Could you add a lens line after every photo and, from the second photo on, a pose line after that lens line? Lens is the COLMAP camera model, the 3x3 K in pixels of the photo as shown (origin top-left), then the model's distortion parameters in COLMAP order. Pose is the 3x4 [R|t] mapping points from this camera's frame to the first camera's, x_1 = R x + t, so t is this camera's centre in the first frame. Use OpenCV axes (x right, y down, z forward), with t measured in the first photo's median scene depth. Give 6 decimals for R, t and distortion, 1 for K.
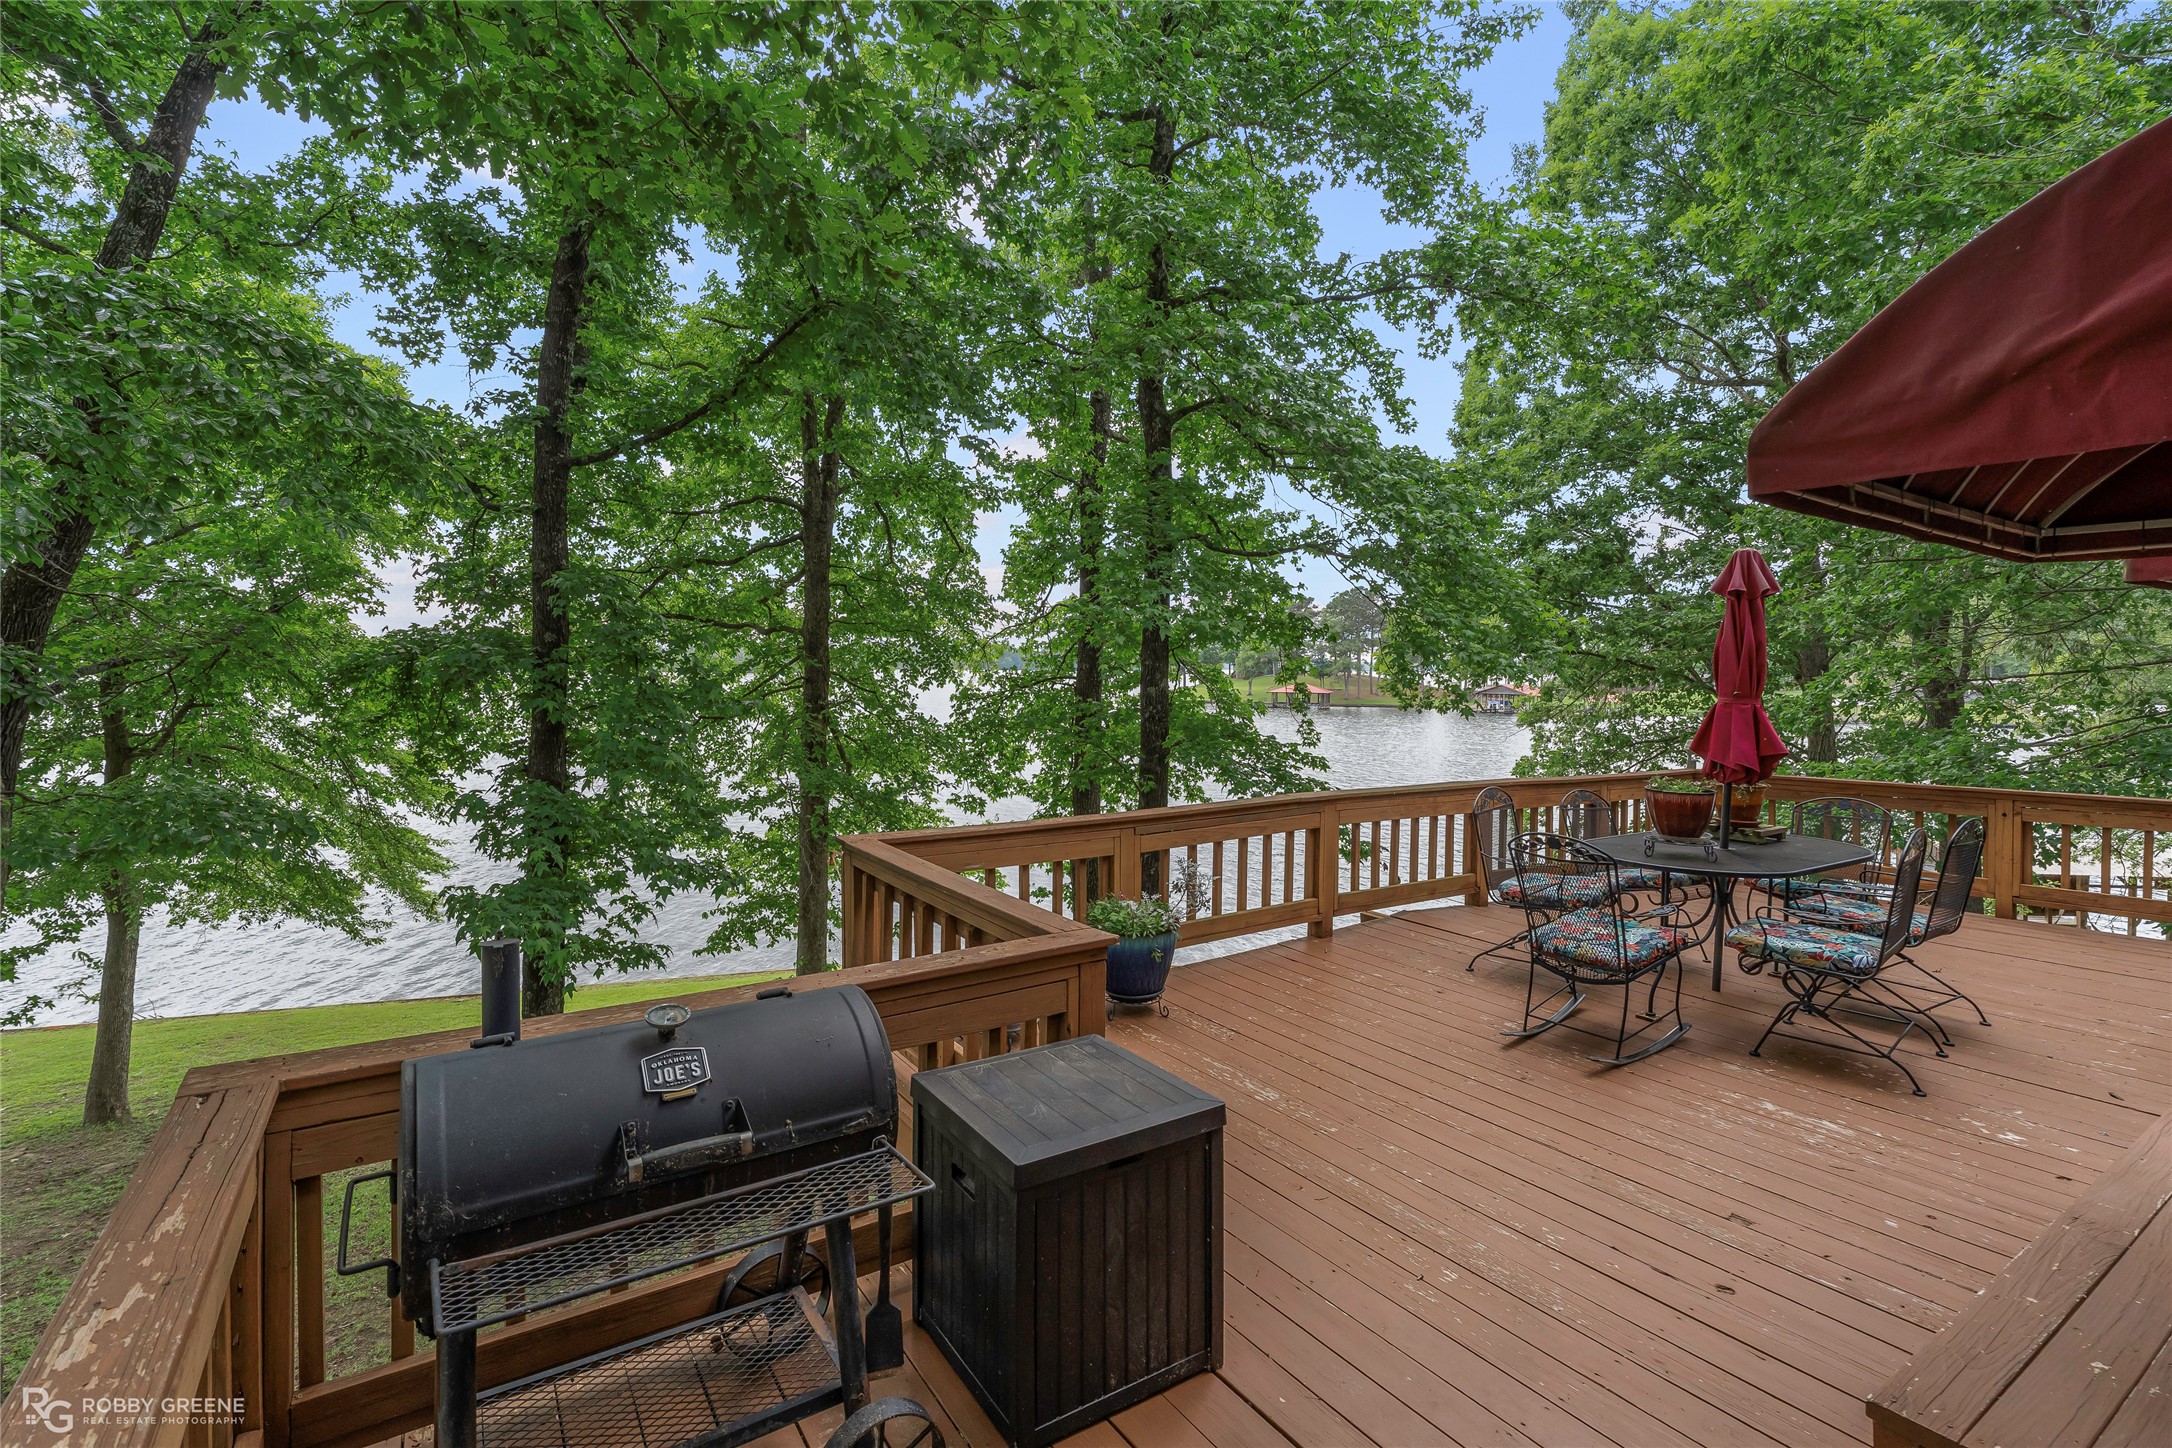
lens RADIAL K [[1002.5, 0, 1075.8], [0, 1002.5, 681.2], [0, 0, 1]] dist [-0.001405, -0.000482]
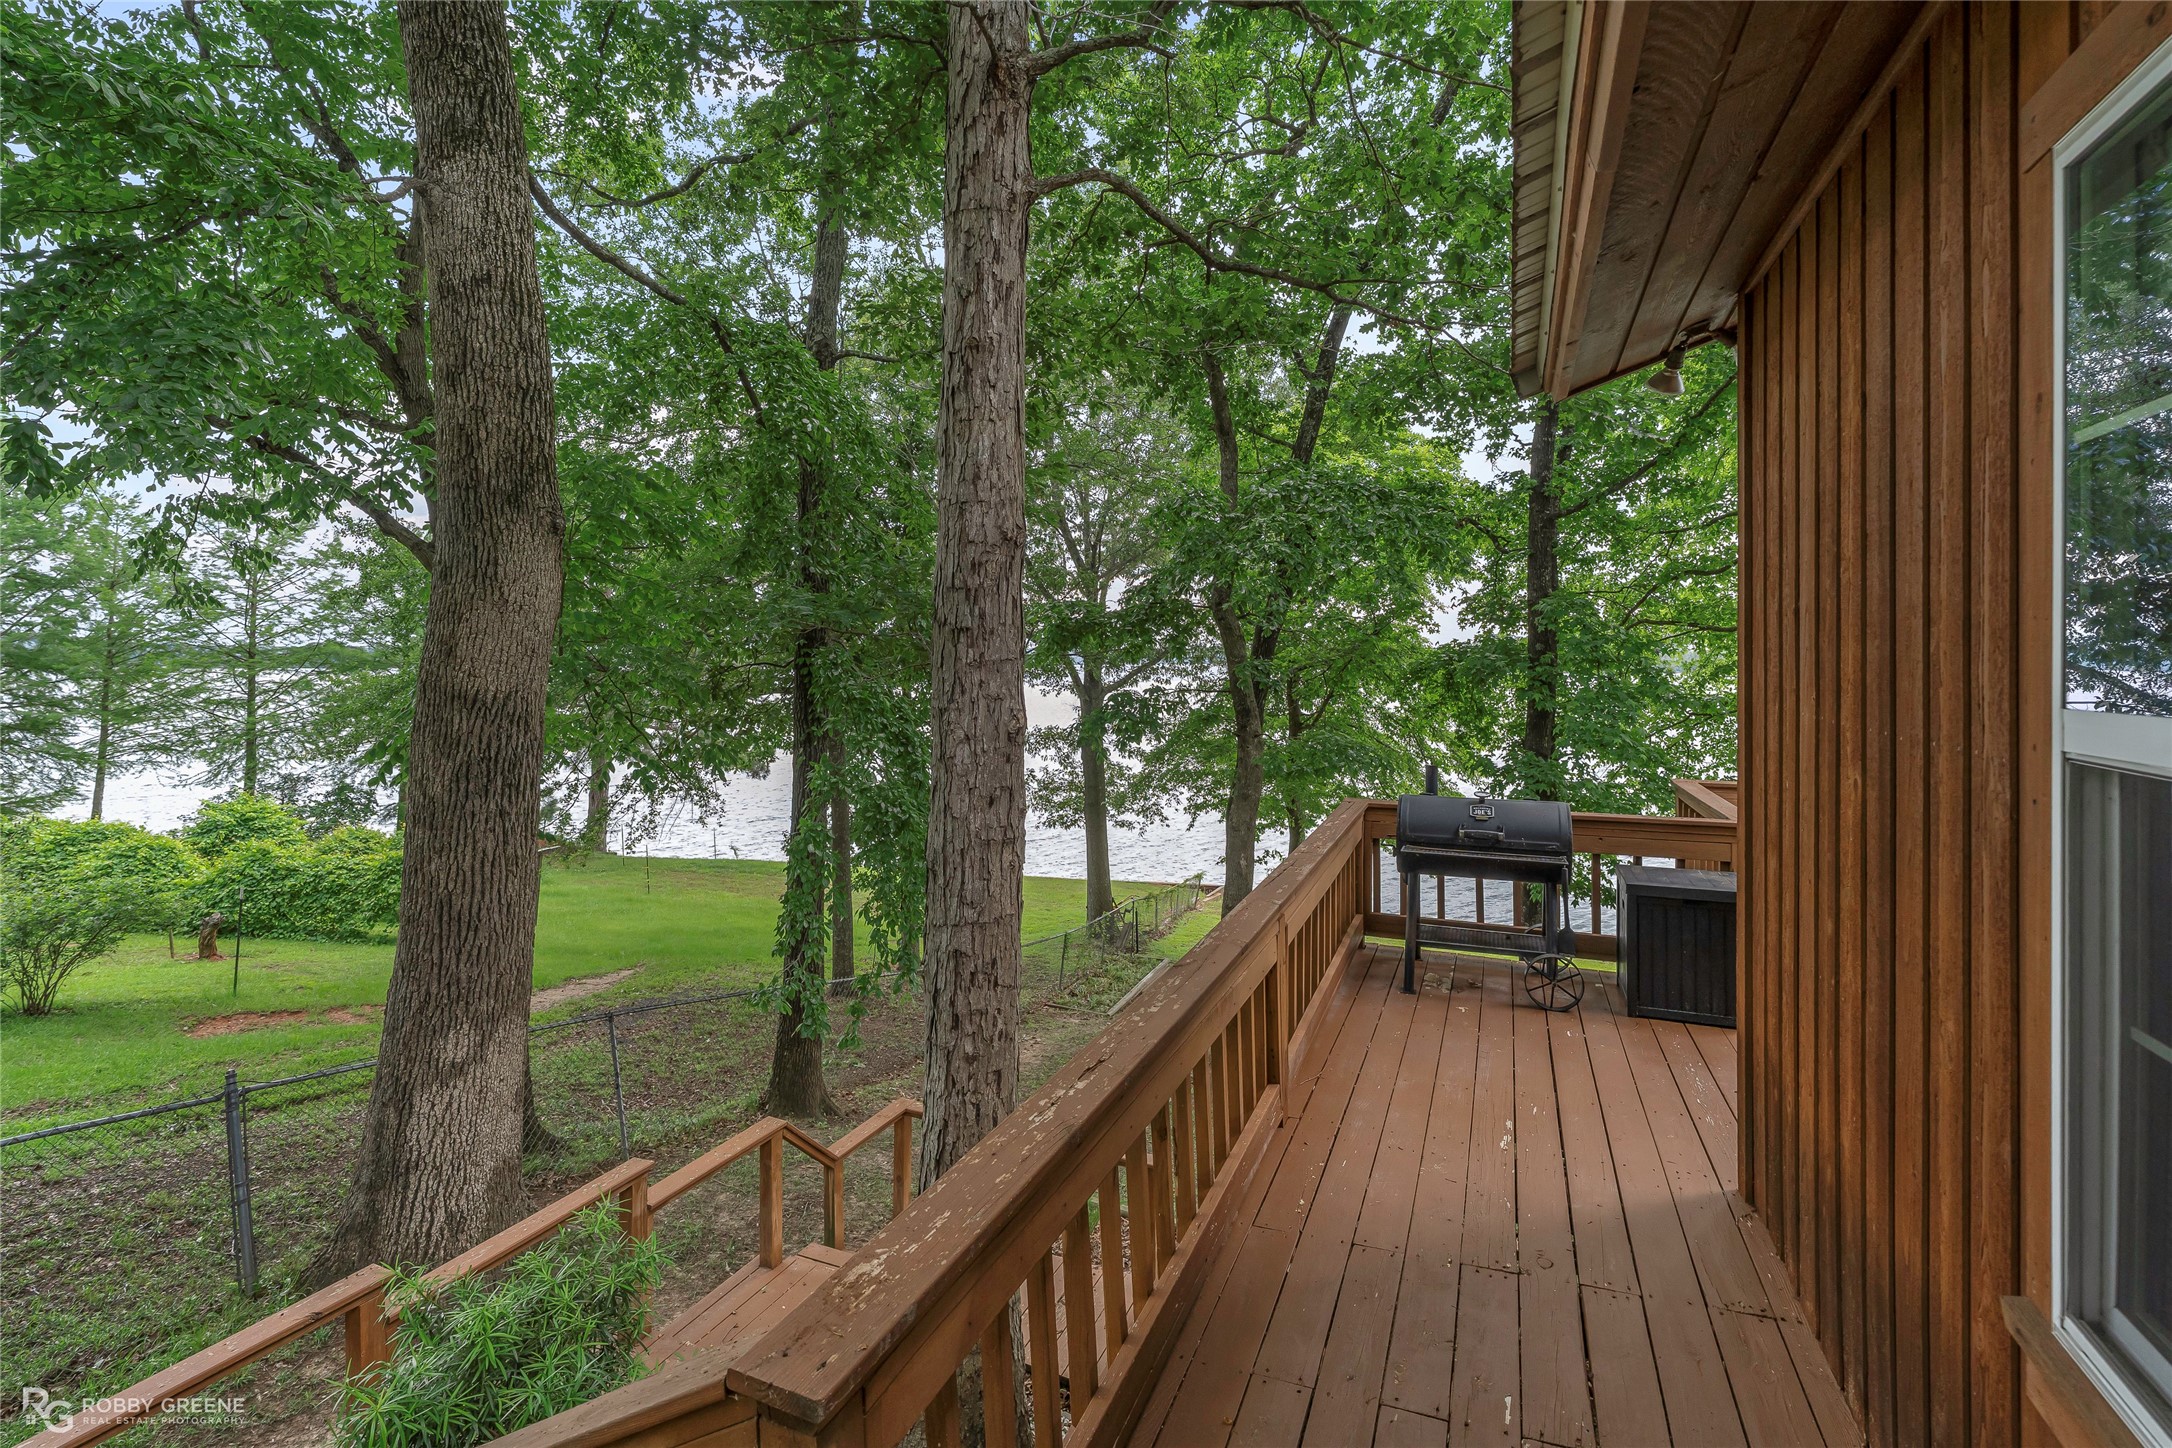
lens RADIAL K [[1002.5, 0, 1075.8], [0, 1002.5, 681.2], [0, 0, 1]] dist [-0.001405, -0.000482]
pose [[0.566603, 0.003683, -0.823983, 0.193126], [-0.005527, 0.999985, 0.000669, 0.004138], [0.823972, 0.004175, 0.566615, -0.232821]]
